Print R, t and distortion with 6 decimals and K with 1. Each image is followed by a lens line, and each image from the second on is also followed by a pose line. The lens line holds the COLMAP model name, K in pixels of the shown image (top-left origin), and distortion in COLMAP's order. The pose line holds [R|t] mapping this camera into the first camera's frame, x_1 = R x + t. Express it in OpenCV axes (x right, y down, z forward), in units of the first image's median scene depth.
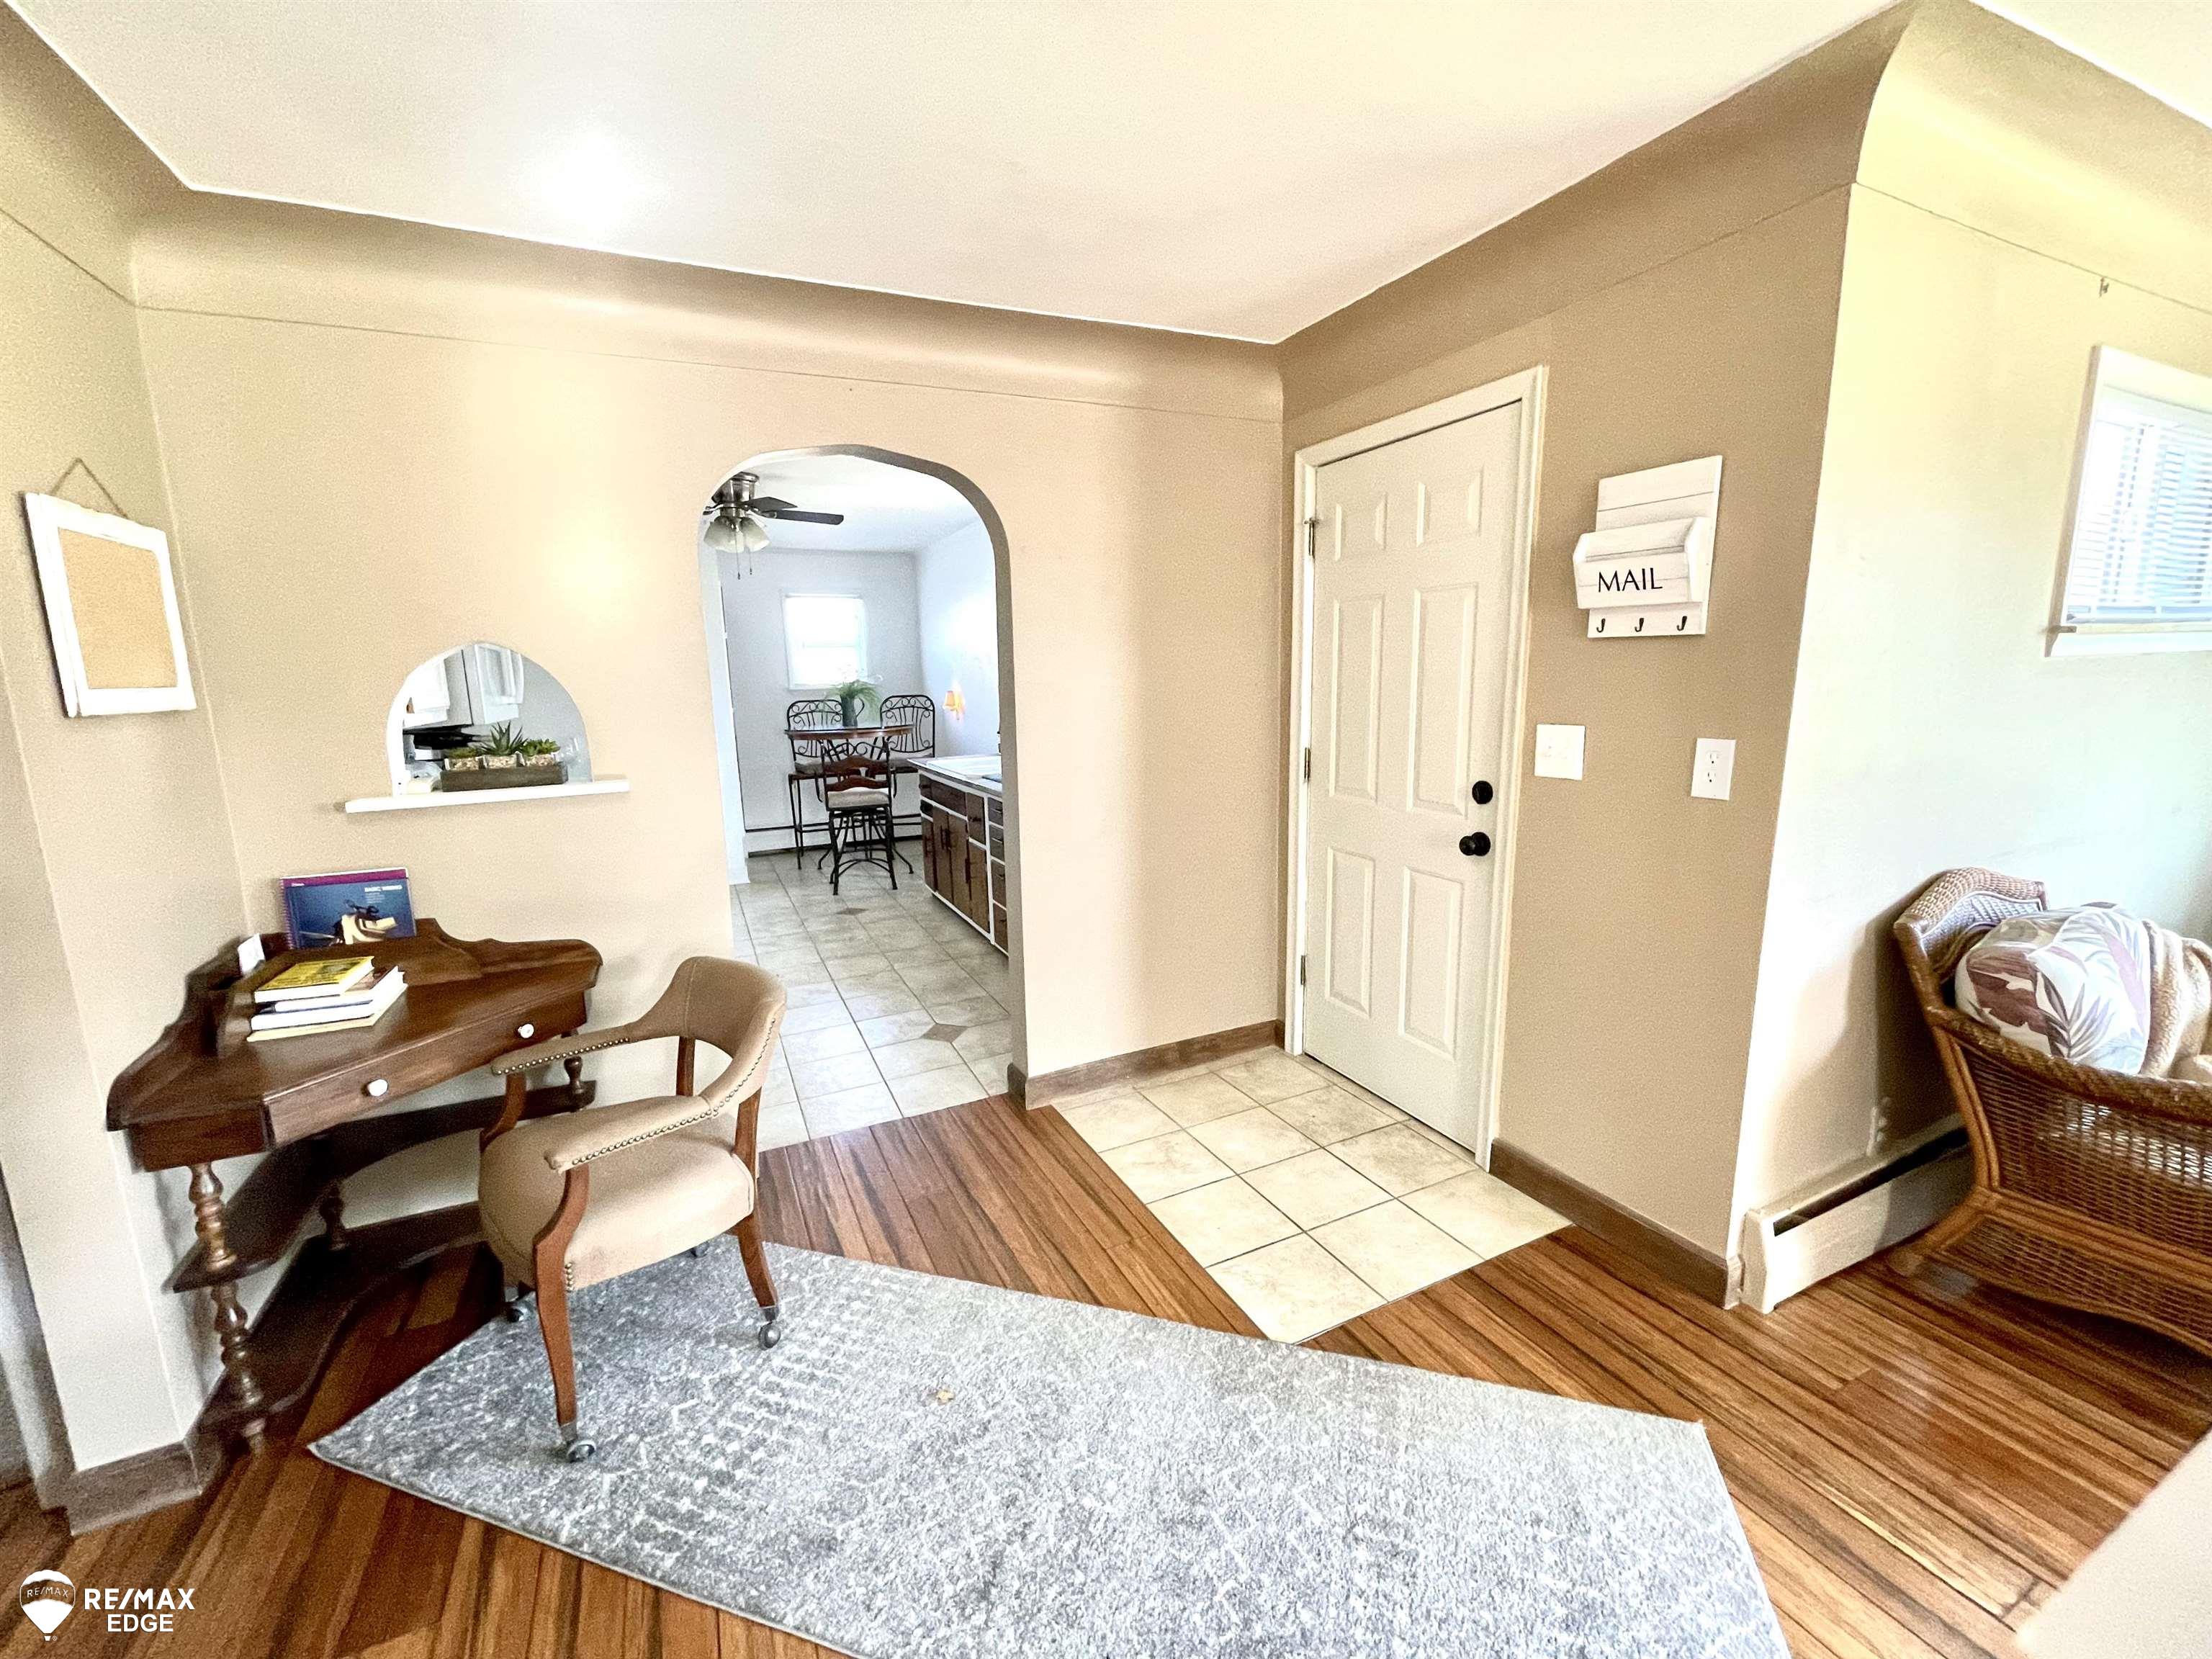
lens RADIAL K [[896.2, 0, 1103.1], [0, 896.2, 825.8], [0, 0, 1]] dist [-0.004157, -0.000526]
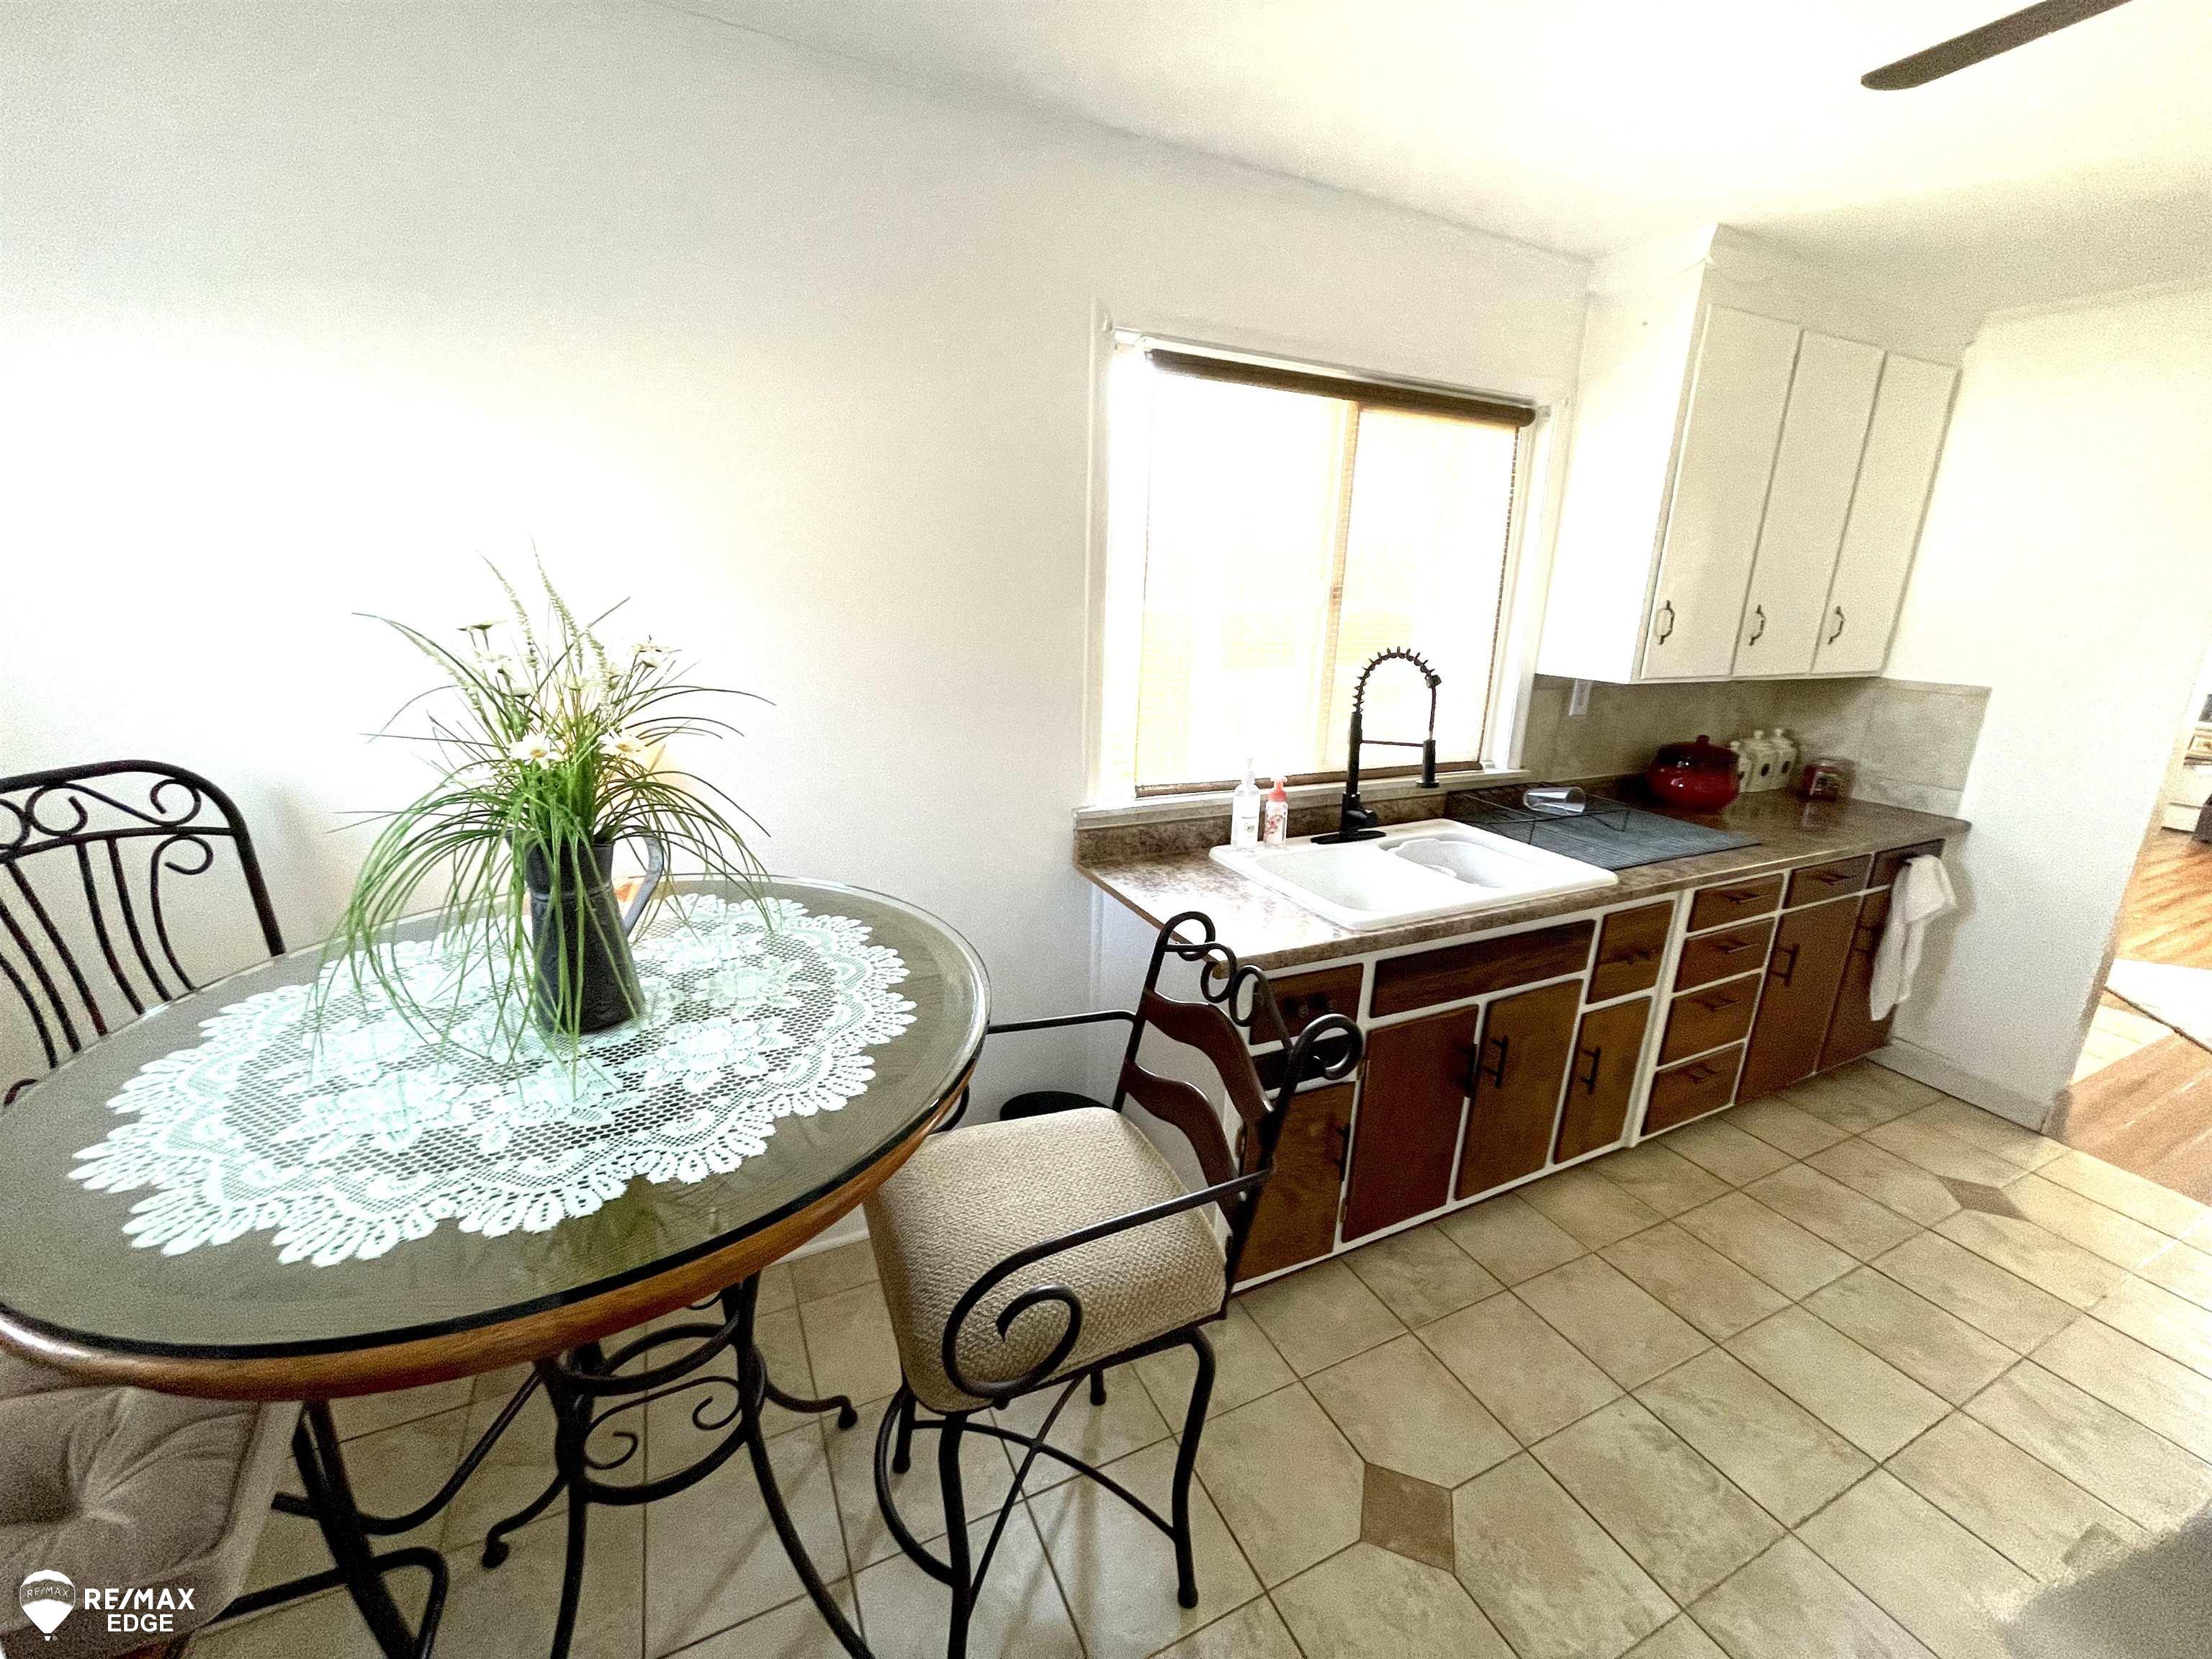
lens RADIAL K [[896.2, 0, 1109.3], [0, 896.2, 827.4], [0, 0, 1]] dist [-0.004157, -0.000526]
pose [[-0.001599, -0.251551, 0.967843, -0.573547], [0.142874, 0.957857, 0.249192, -0.227376], [-0.989740, 0.138678, 0.034408, 1.201903]]
